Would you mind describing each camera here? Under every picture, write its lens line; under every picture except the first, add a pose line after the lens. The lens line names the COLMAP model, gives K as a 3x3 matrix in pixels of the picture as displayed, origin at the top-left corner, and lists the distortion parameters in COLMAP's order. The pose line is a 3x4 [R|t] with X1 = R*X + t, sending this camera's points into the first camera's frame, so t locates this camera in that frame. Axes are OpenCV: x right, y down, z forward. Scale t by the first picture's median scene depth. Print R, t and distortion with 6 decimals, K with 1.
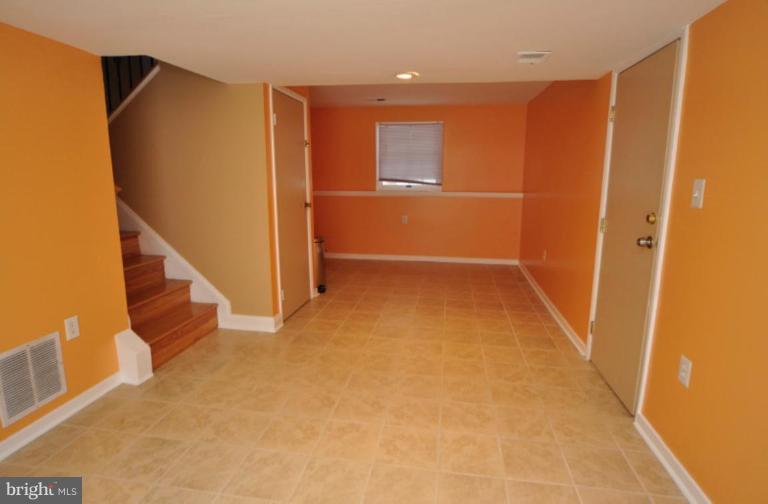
lens RADIAL K [[411.7, 0, 374.8], [0, 411.7, 249.0], [0, 0, 1]] dist [-0.016312, 0.000852]
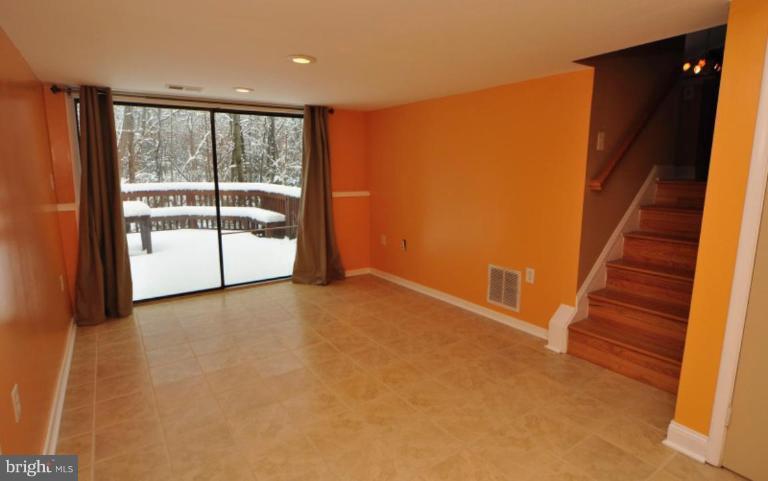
lens RADIAL K [[392.5, 0, 384.0], [0, 392.5, 240.5], [0, 0, 1]] dist [-0.001558, -0.000167]
pose [[-0.701618, 0.126639, -0.701209, 0.591064], [-0.129691, 0.944947, 0.300425, -0.280000], [0.700651, 0.301724, -0.646568, 1.535492]]
